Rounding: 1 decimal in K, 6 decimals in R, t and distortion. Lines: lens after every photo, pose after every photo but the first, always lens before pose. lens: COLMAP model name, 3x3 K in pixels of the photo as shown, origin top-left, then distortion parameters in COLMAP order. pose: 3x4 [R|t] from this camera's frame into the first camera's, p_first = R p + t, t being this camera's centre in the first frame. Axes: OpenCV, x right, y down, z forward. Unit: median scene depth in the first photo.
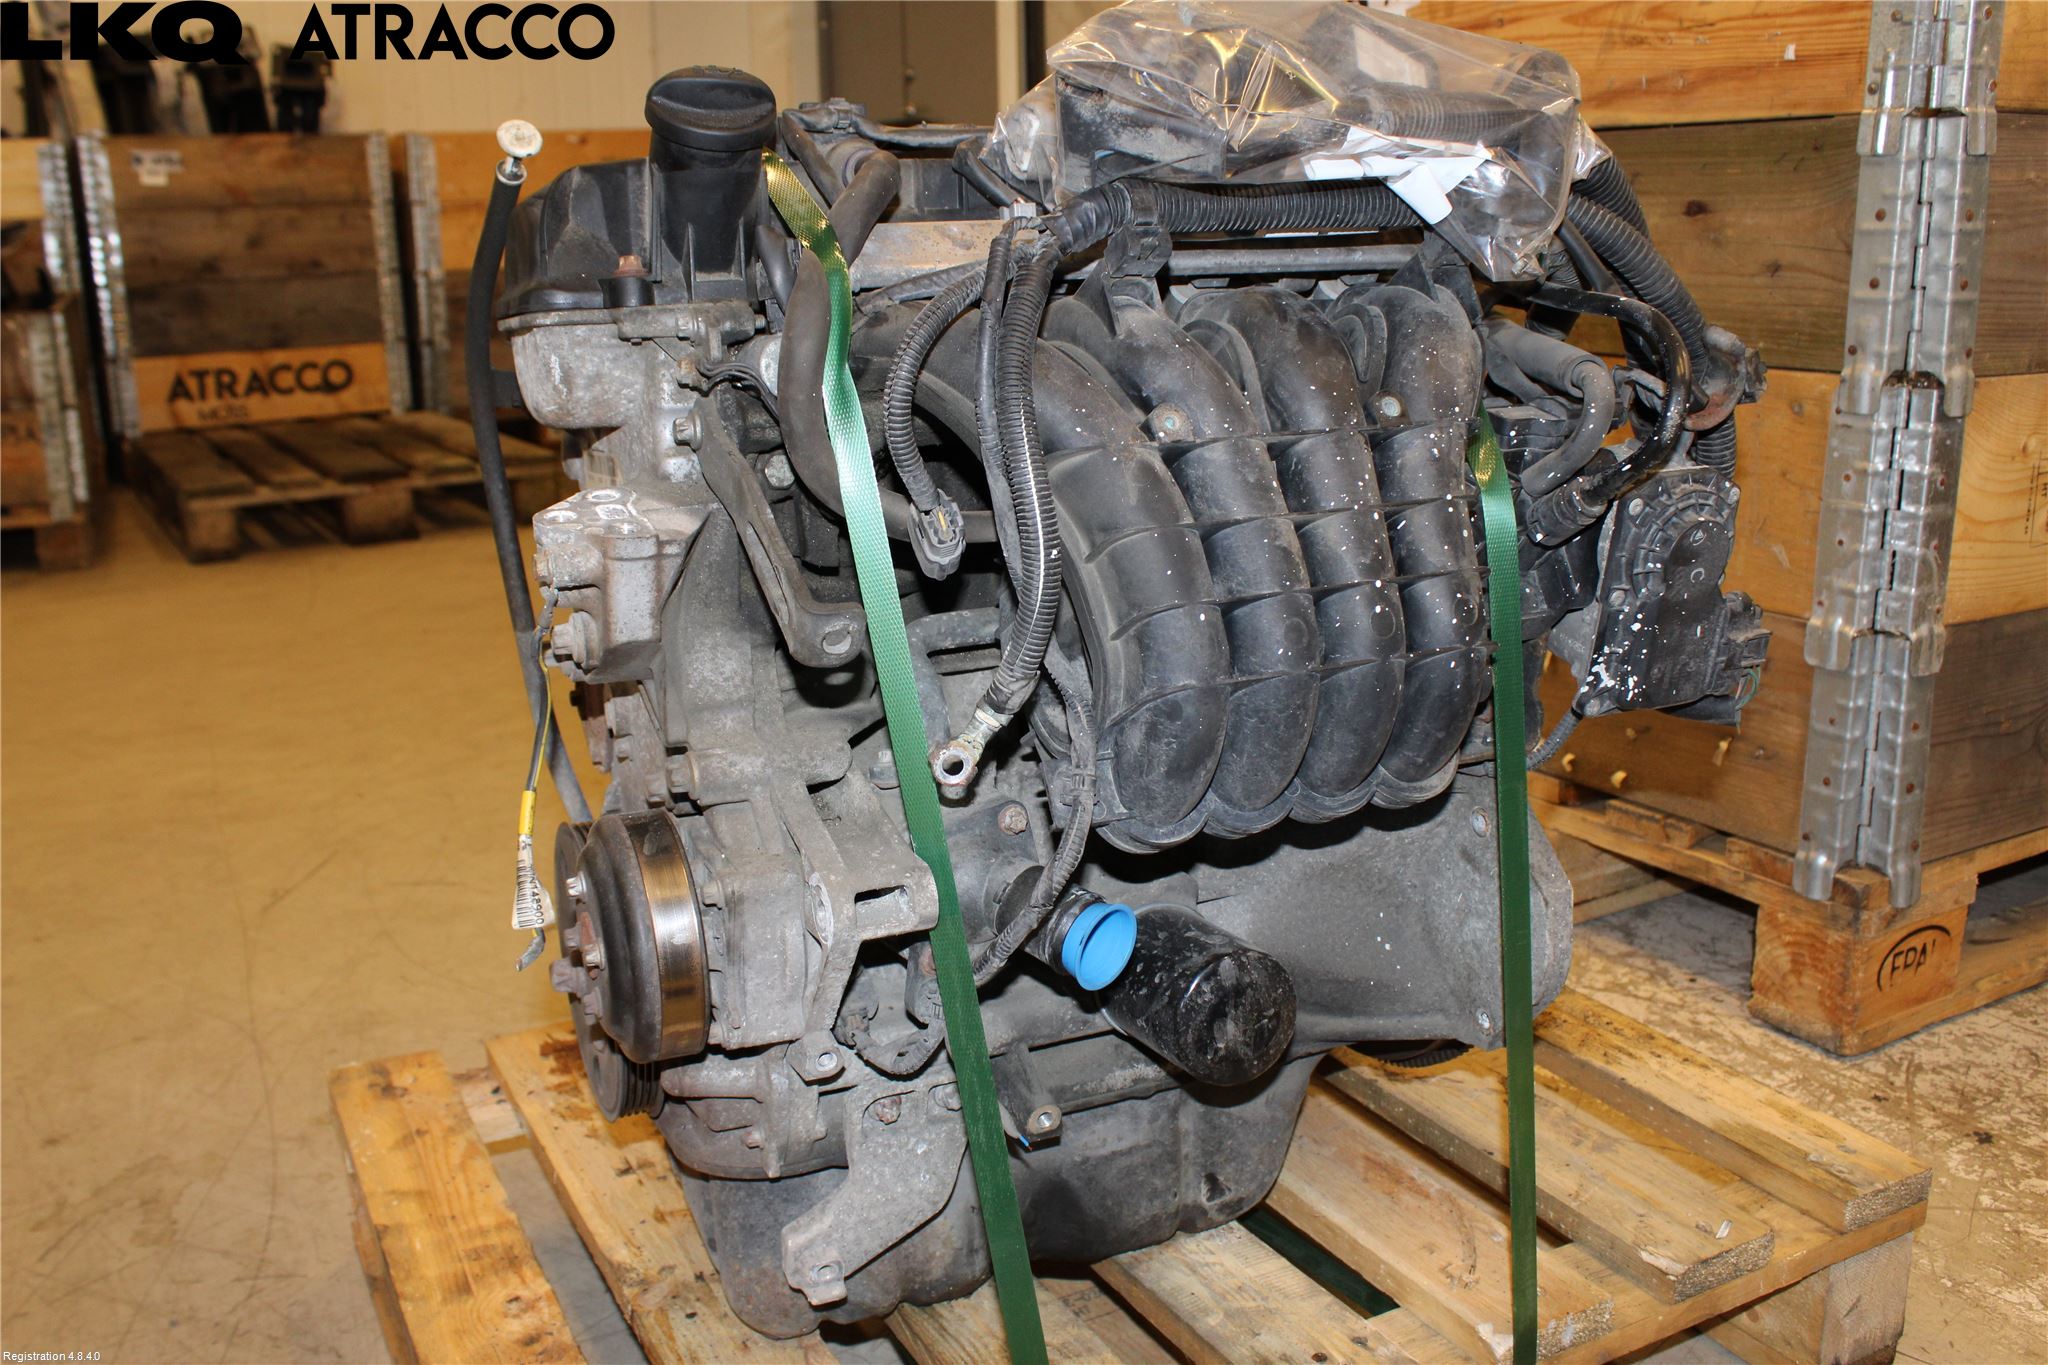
lens RADIAL K [[1801.2, 0, 1024.0], [0, 1801.2, 682.5], [0, 0, 1]] dist [-0.149159, 0.146953]
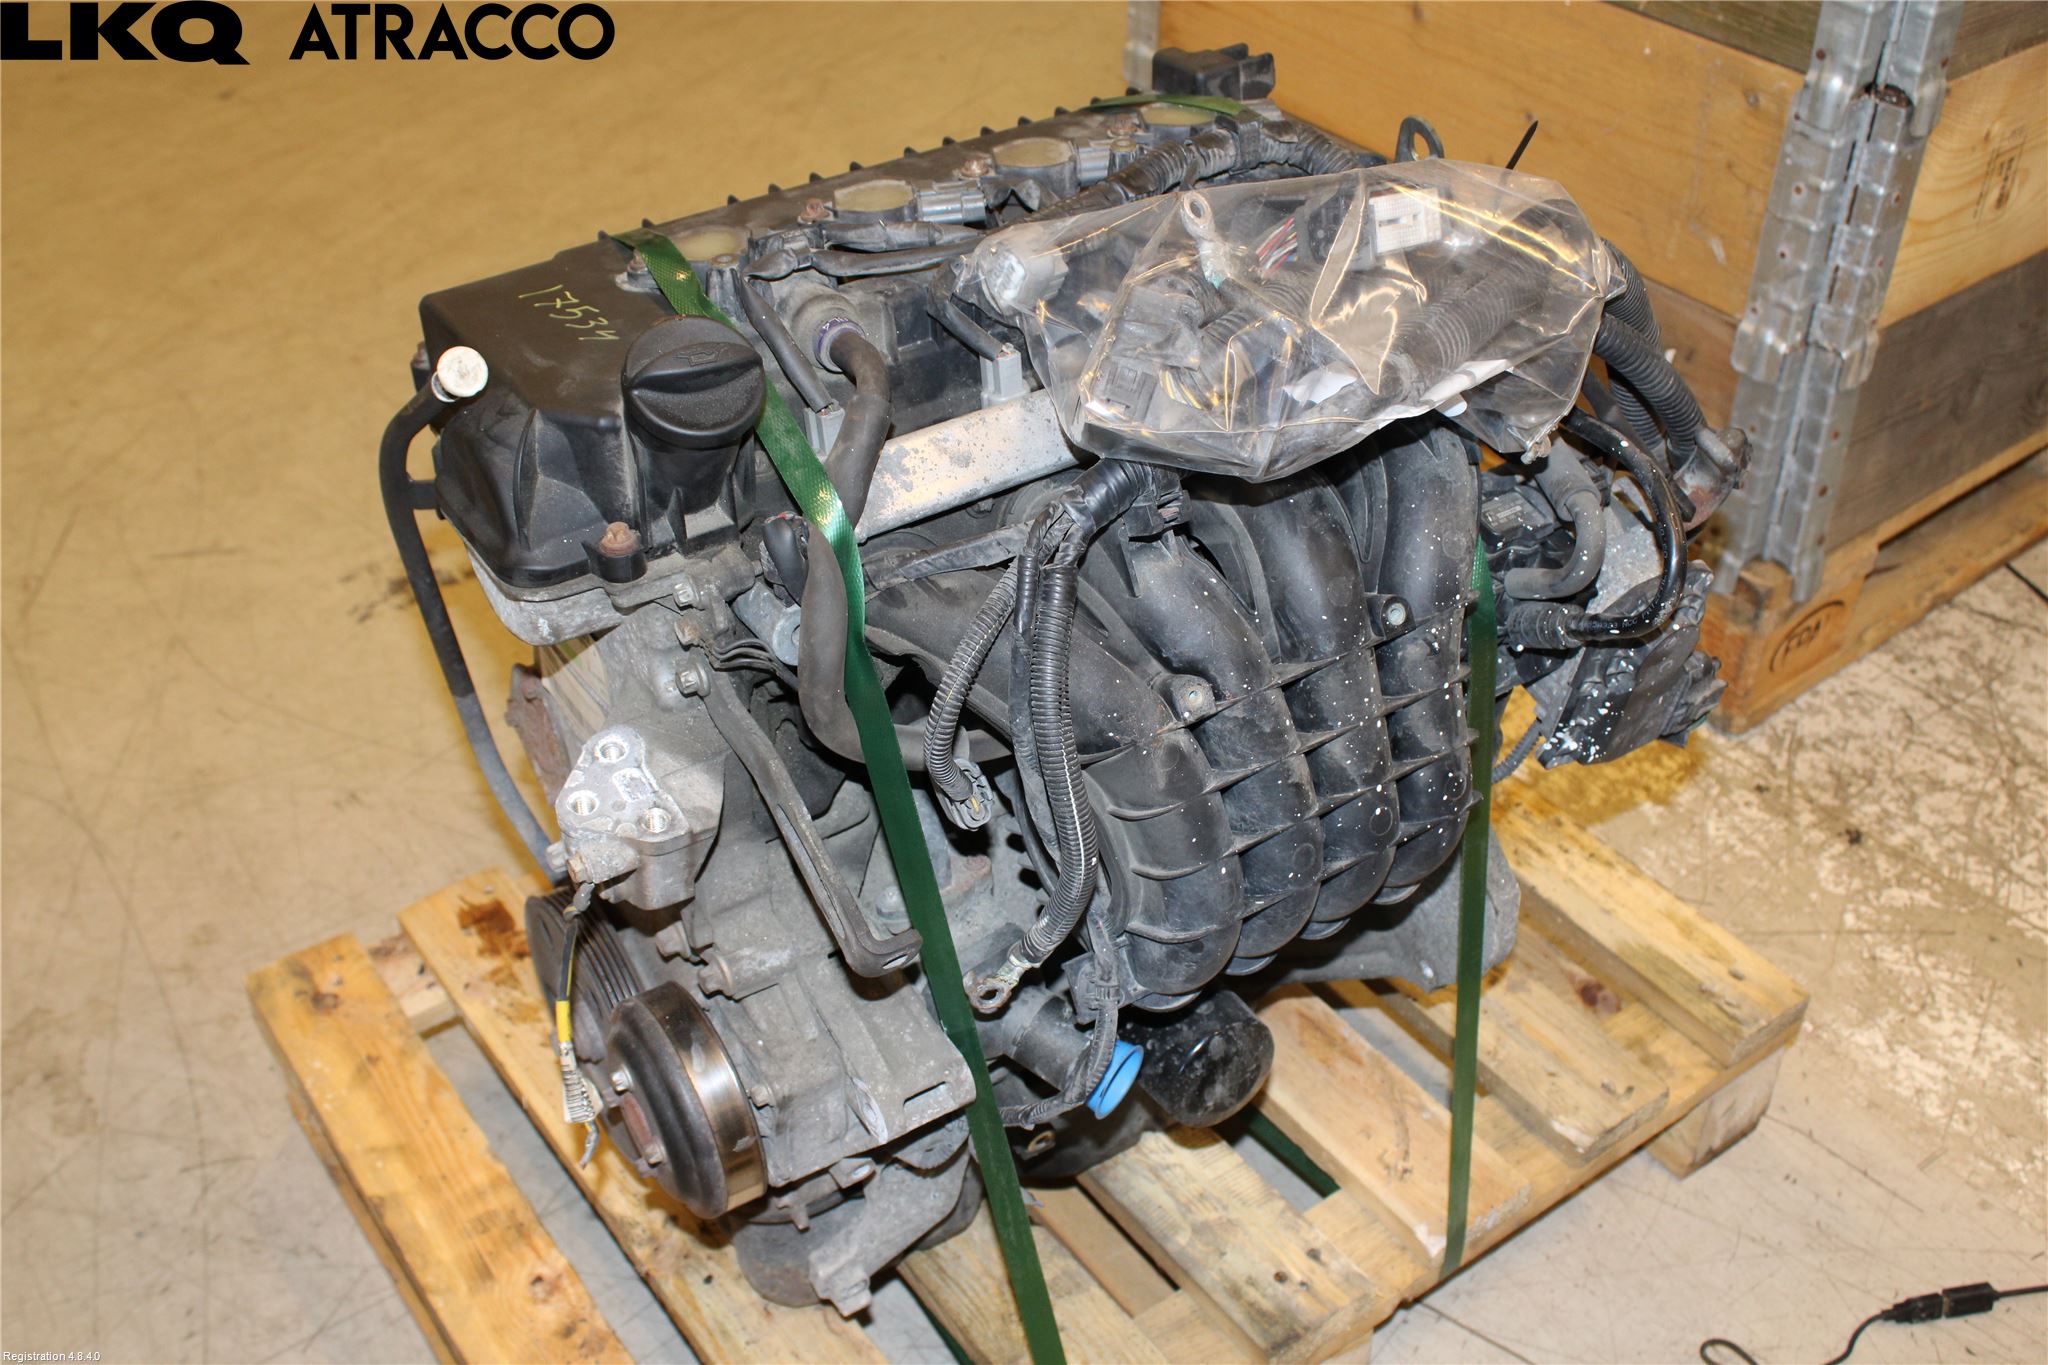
lens RADIAL K [[2112.3, 0, 1037.8], [0, 2112.3, 679.9], [0, 0, 1]] dist [-0.110639, 0.136432]
pose [[0.989940, -0.075485, 0.119669, -0.078454], [0.022719, 0.919624, 0.392141, -0.330108], [-0.139651, -0.385478, 0.912088, -0.040407]]
